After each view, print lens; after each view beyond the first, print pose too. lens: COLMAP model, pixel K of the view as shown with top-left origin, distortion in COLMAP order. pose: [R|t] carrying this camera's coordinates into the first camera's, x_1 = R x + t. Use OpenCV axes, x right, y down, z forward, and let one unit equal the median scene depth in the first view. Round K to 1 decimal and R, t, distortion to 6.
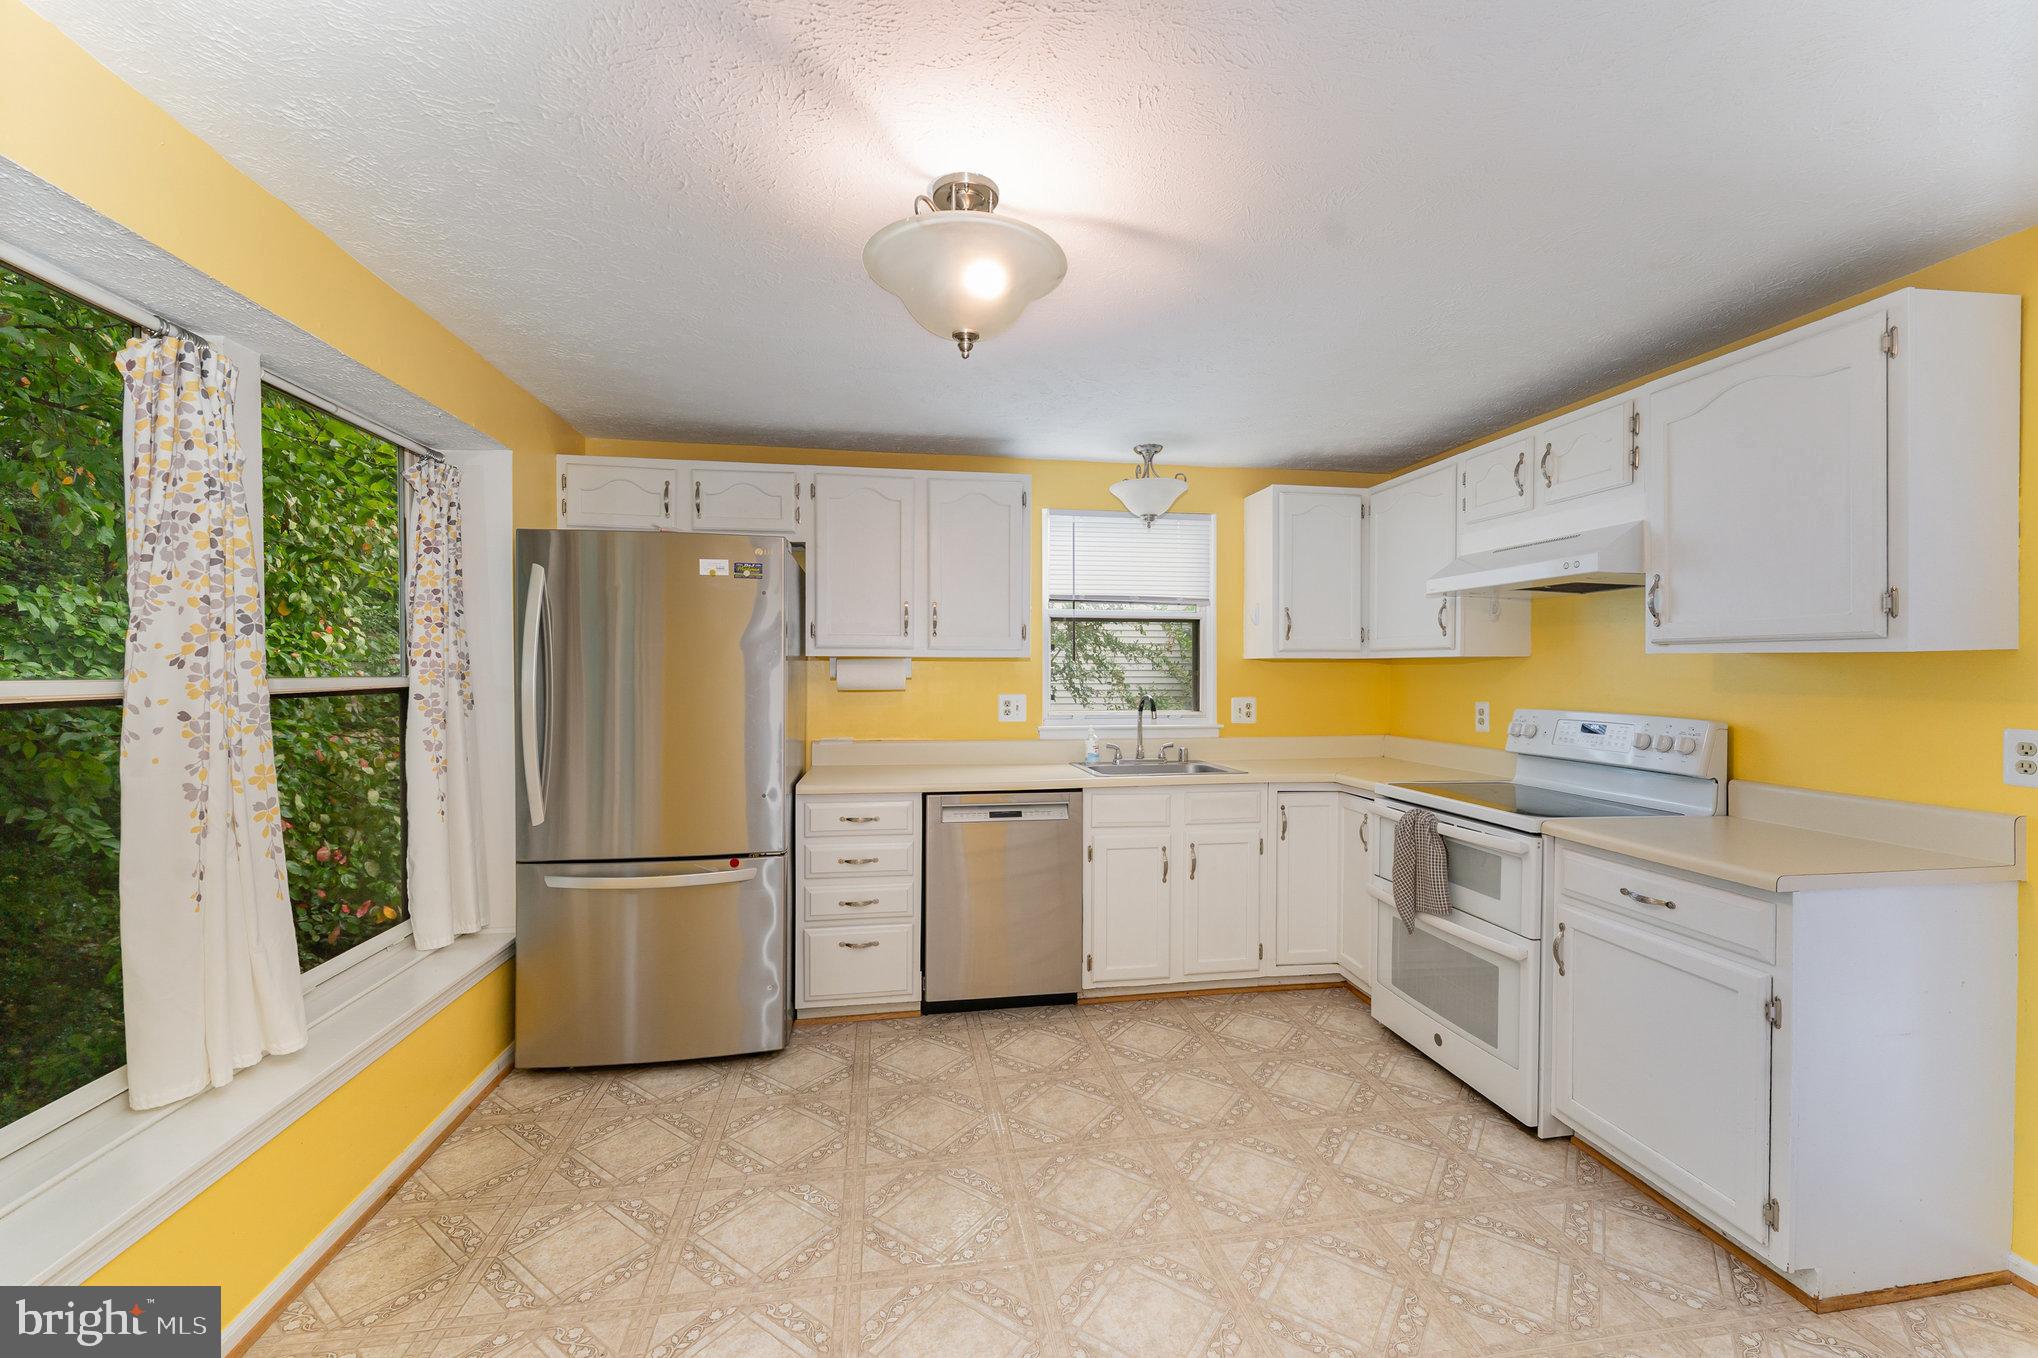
lens RADIAL K [[831.8, 0, 1011.6], [0, 831.8, 675.3], [0, 0, 1]] dist [0.005689, -0.000005]
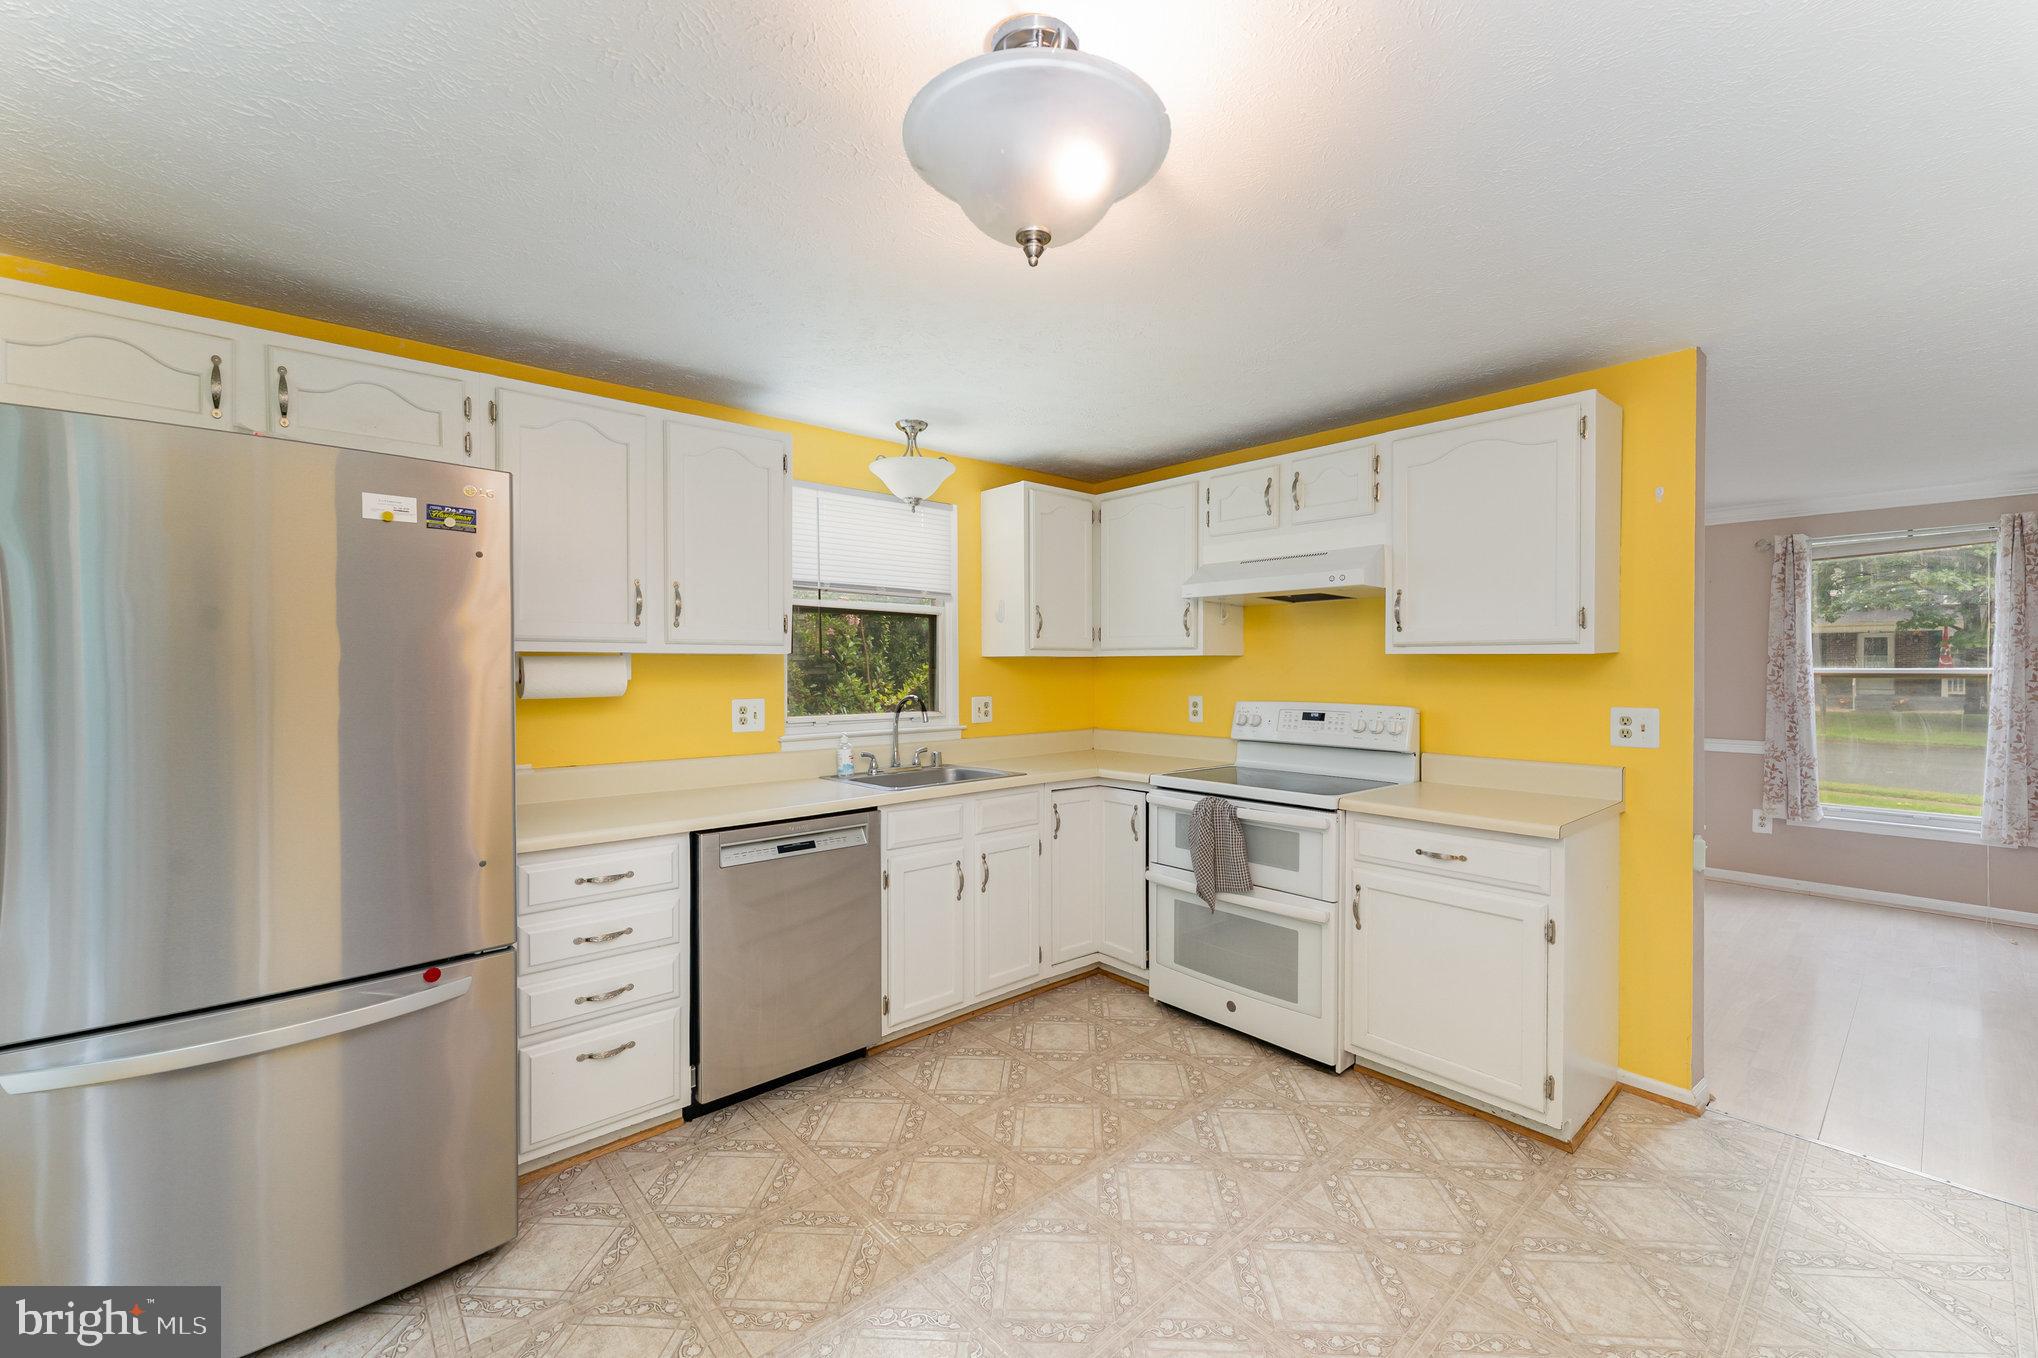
lens RADIAL K [[831.8, 0, 1020.1], [0, 831.8, 676.2], [0, 0, 1]] dist [0.005689, -0.000005]
pose [[0.844750, -0.009876, 0.535070, -0.286437], [0.007070, 0.999948, 0.007294, -0.005232], [-0.535114, -0.002378, 0.844776, 0.214845]]
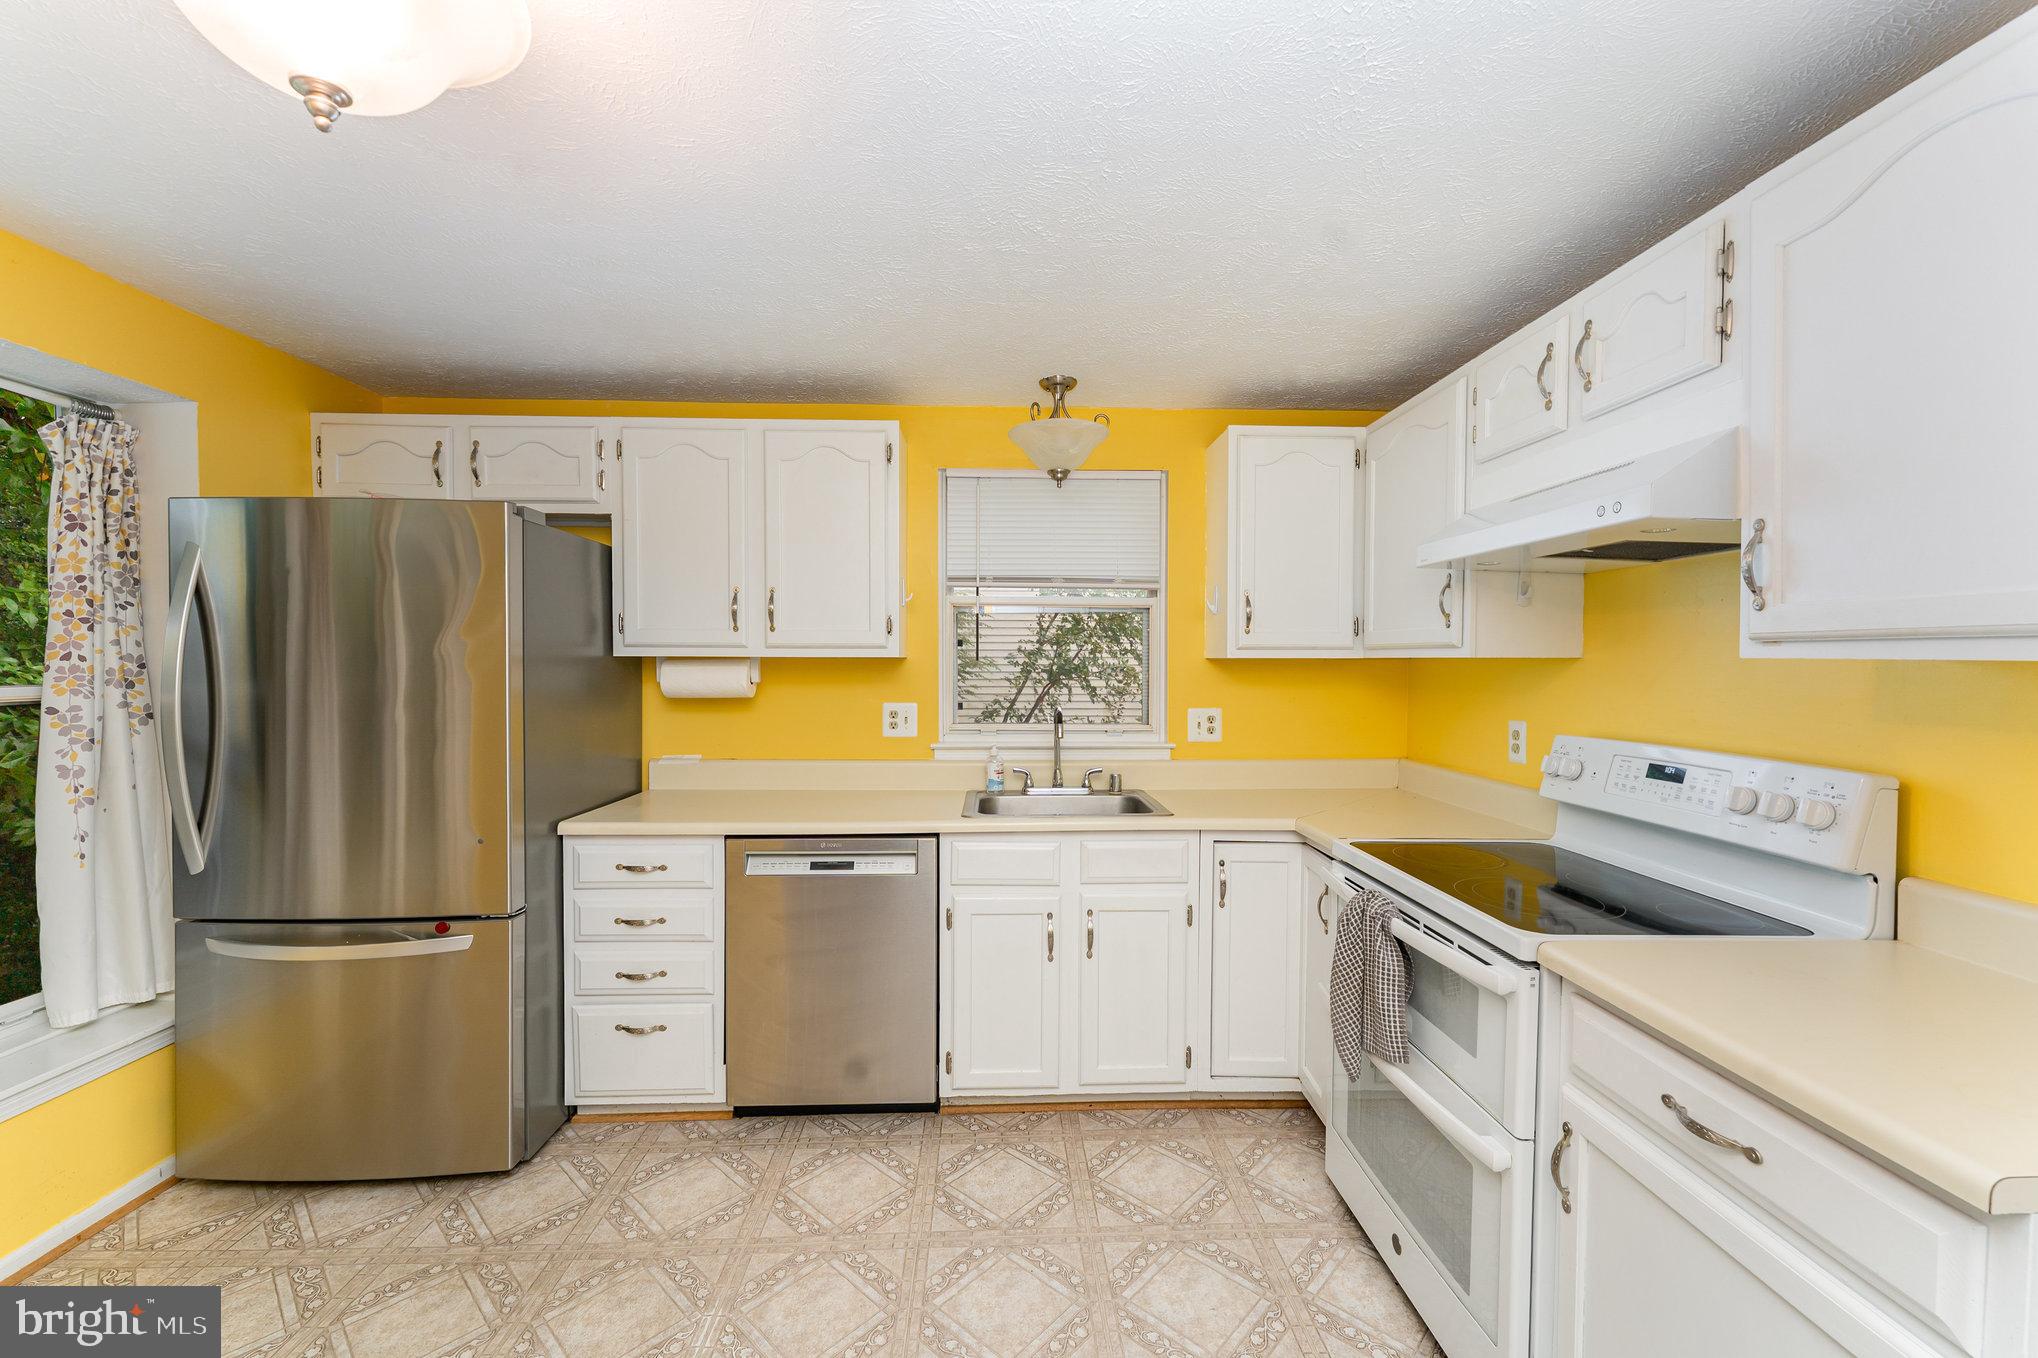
lens RADIAL K [[831.8, 0, 1005.5], [0, 831.8, 678.8], [0, 0, 1]] dist [0.005689, -0.000005]
pose [[0.991576, 0.003183, -0.129487, 0.275206], [-0.001333, 0.999896, 0.014372, -0.016002], [0.129520, -0.014078, 0.991477, 0.299475]]
